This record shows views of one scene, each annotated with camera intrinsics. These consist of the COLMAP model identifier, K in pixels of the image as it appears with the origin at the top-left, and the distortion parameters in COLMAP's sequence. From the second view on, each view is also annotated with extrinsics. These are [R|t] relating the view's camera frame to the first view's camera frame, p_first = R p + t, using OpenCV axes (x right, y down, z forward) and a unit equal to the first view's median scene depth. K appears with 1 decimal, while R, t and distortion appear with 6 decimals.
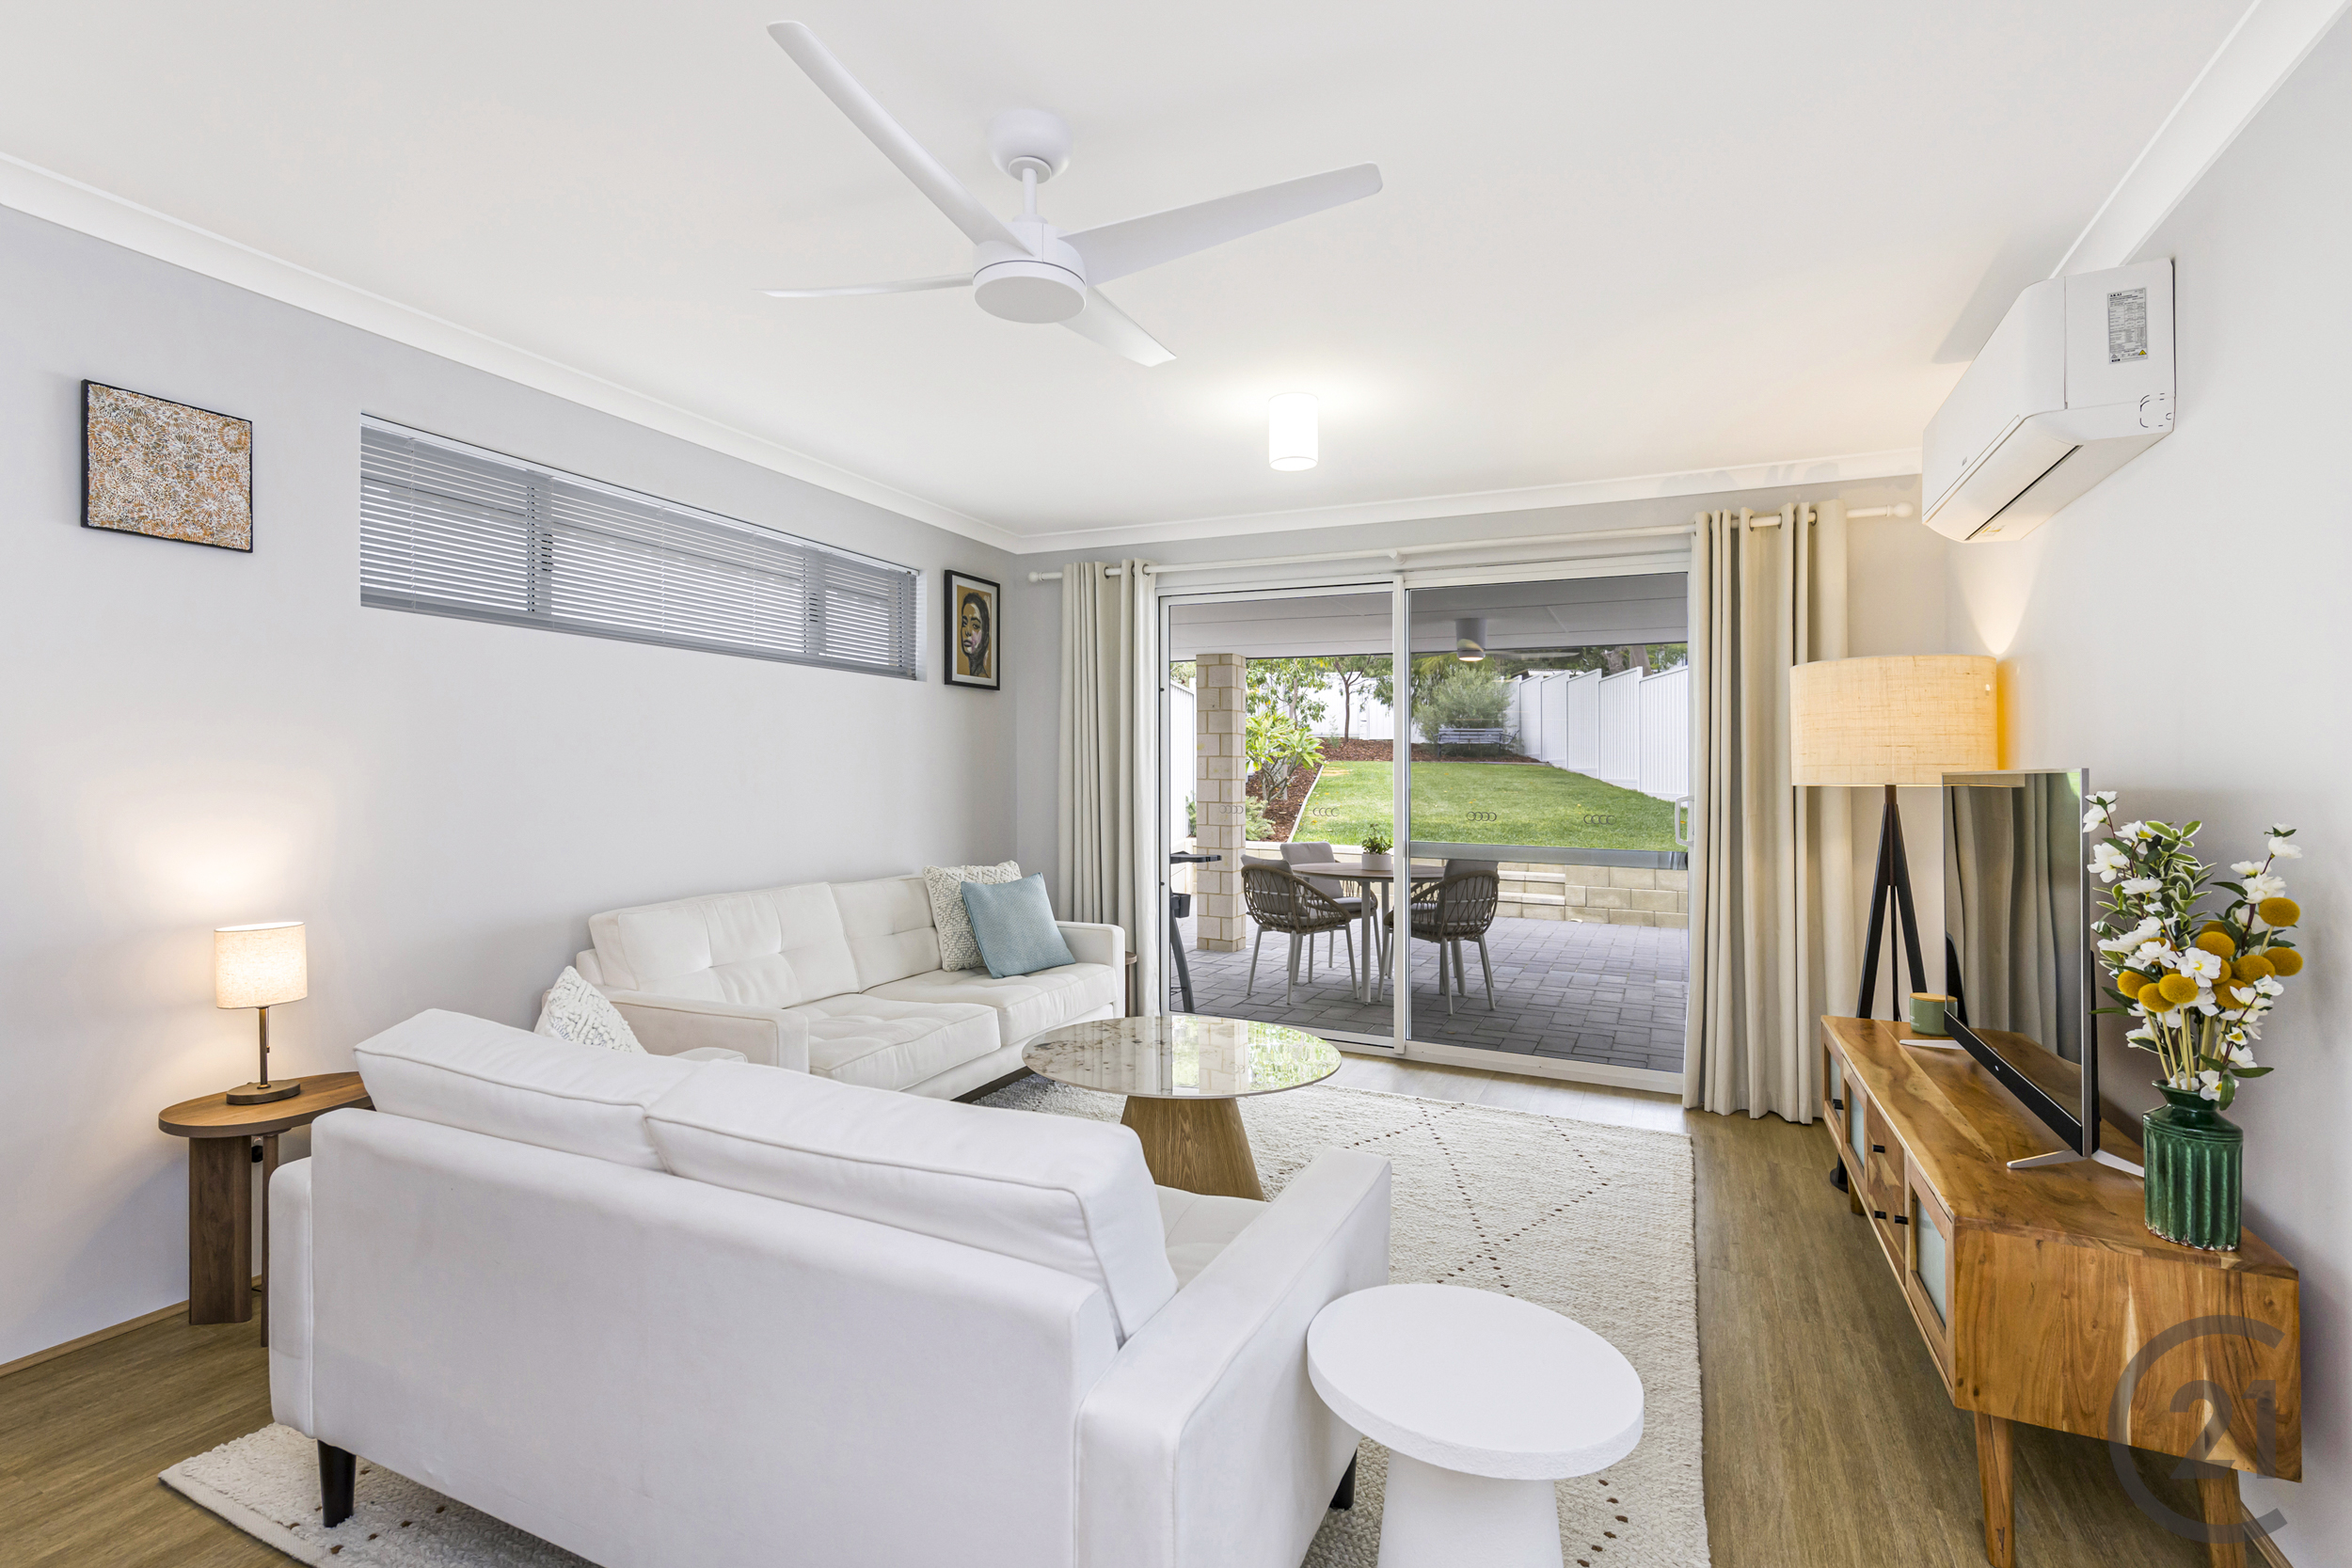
lens RADIAL K [[1118.0, 0, 1190.7], [0, 1118.0, 773.1], [0, 0, 1]] dist [0.004058, 0.000396]
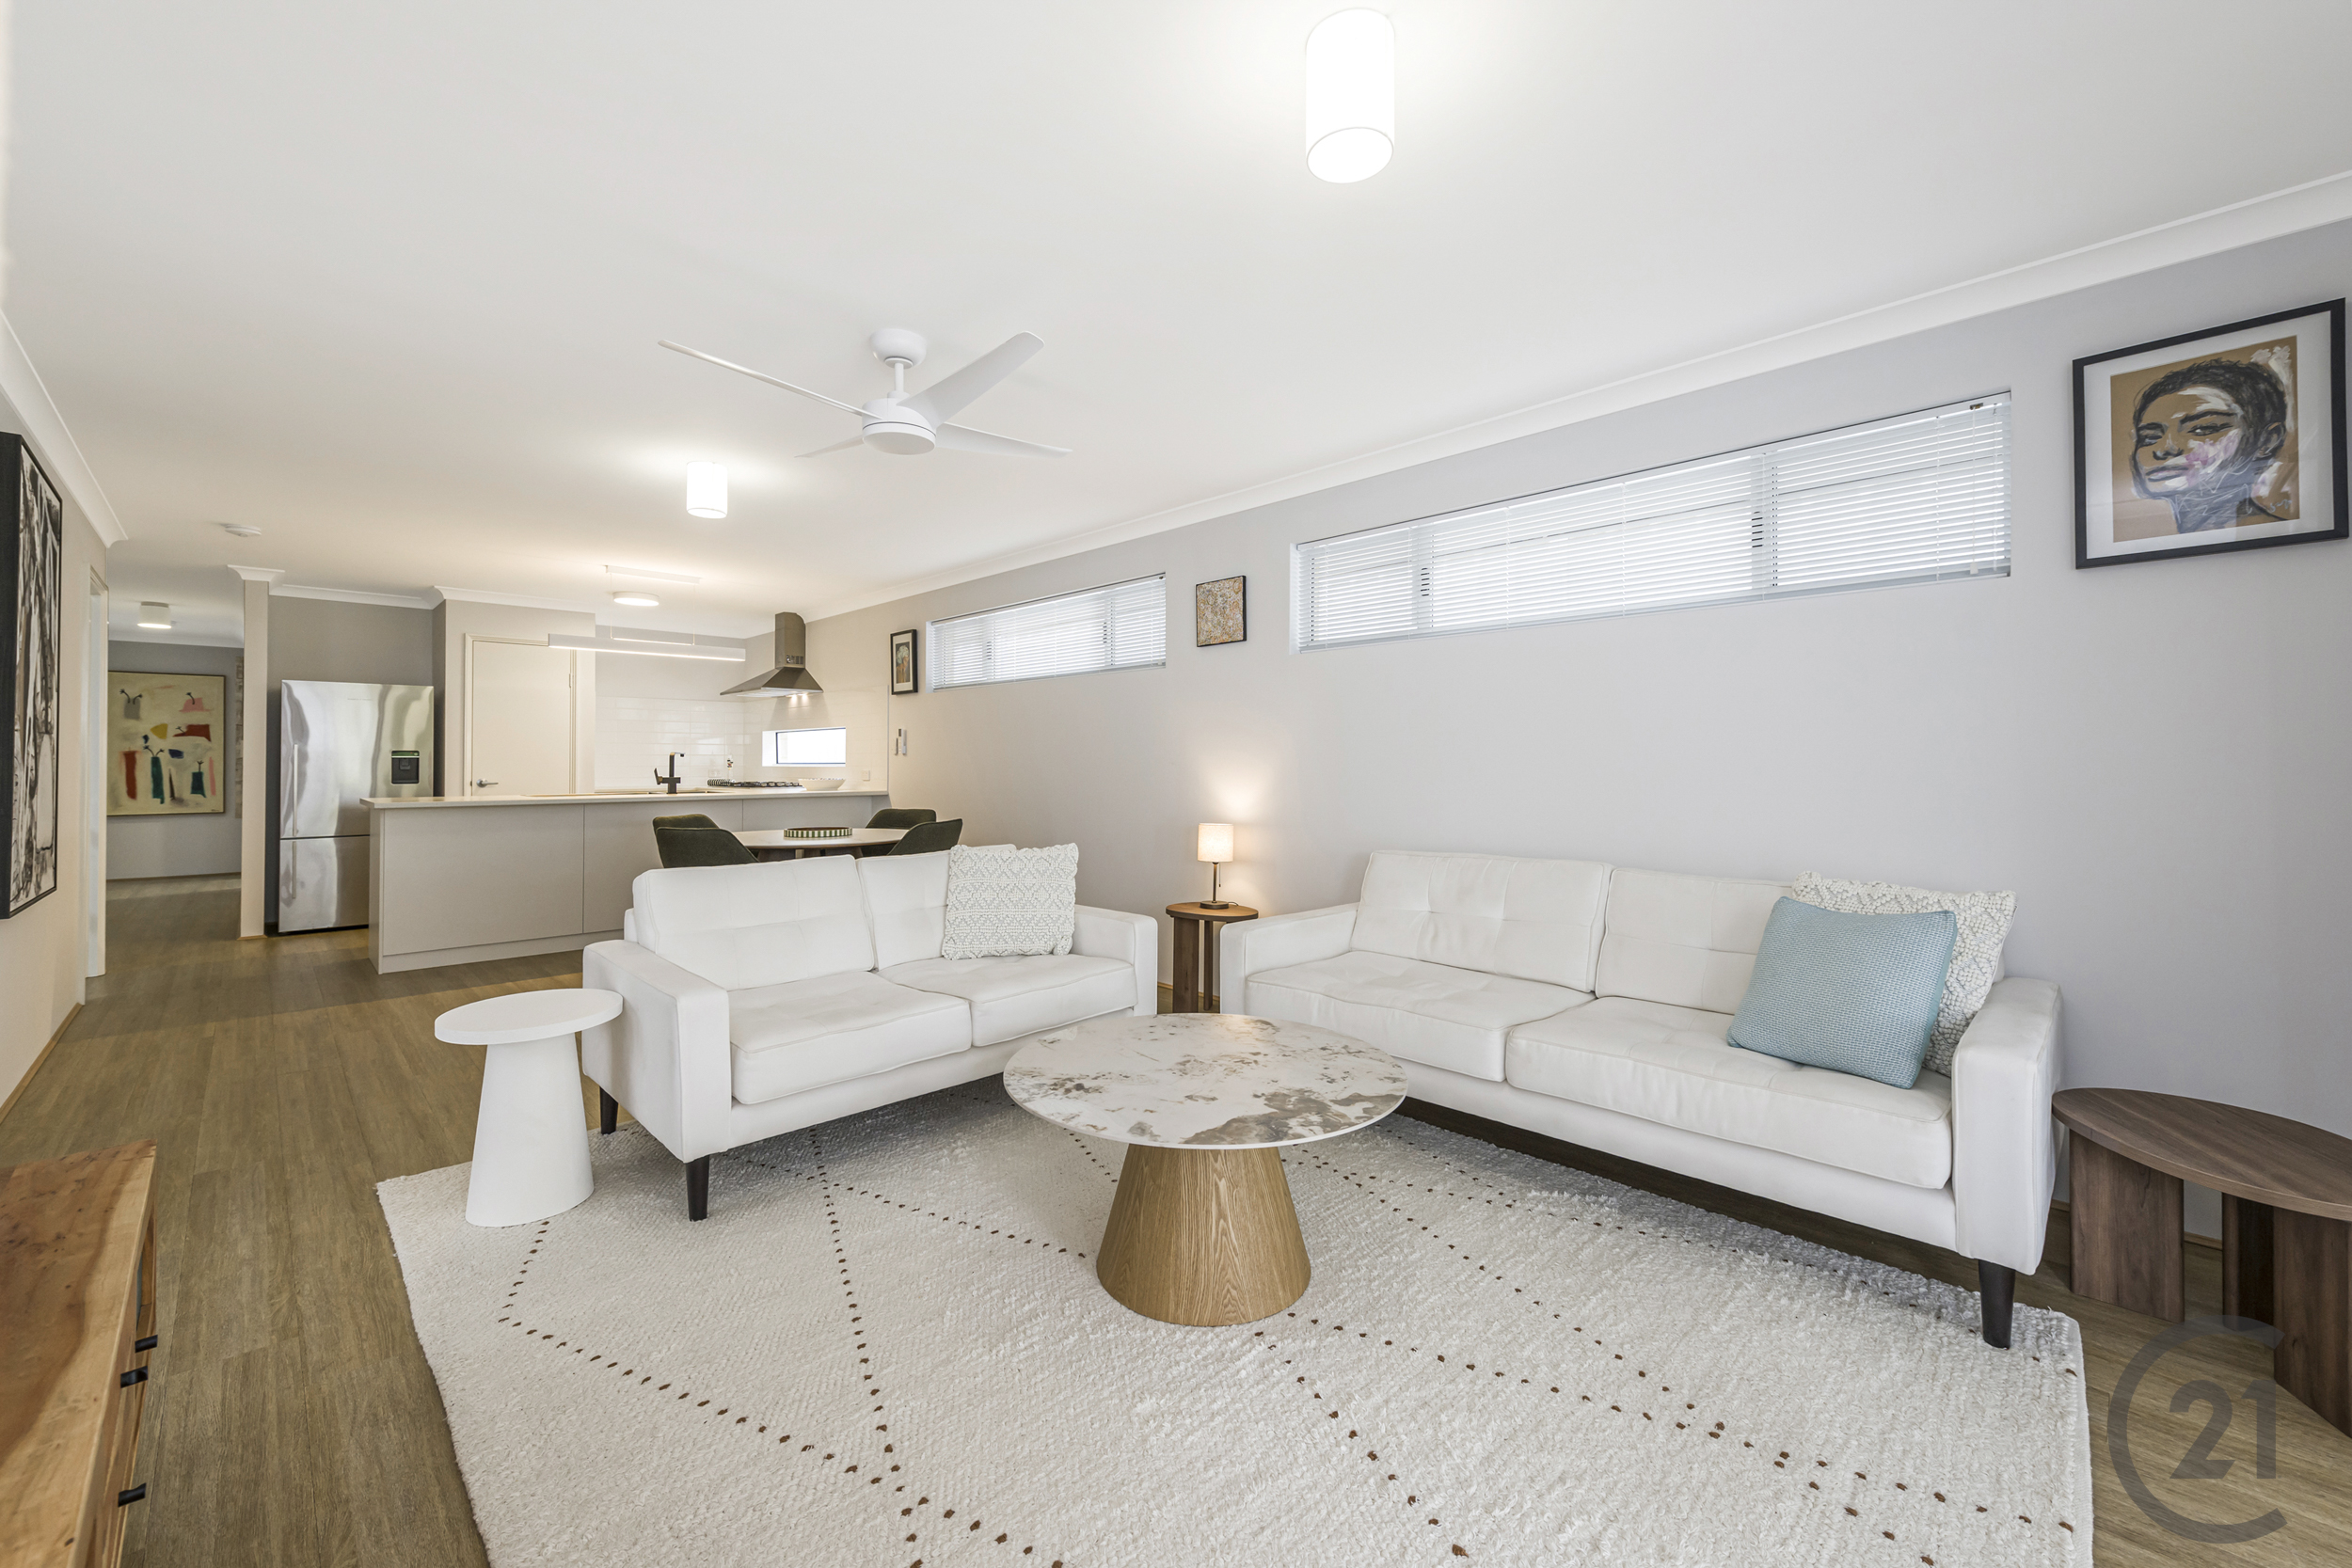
lens RADIAL K [[914.8, 0, 1104.9], [0, 914.8, 754.0], [0, 0, 1]] dist [0.002592, -0.000088]
pose [[-0.408741, -0.026990, -0.912251, 0.366904], [-0.005099, 0.999615, -0.027290, 0.025592], [0.912636, -0.006503, -0.408721, 0.704619]]
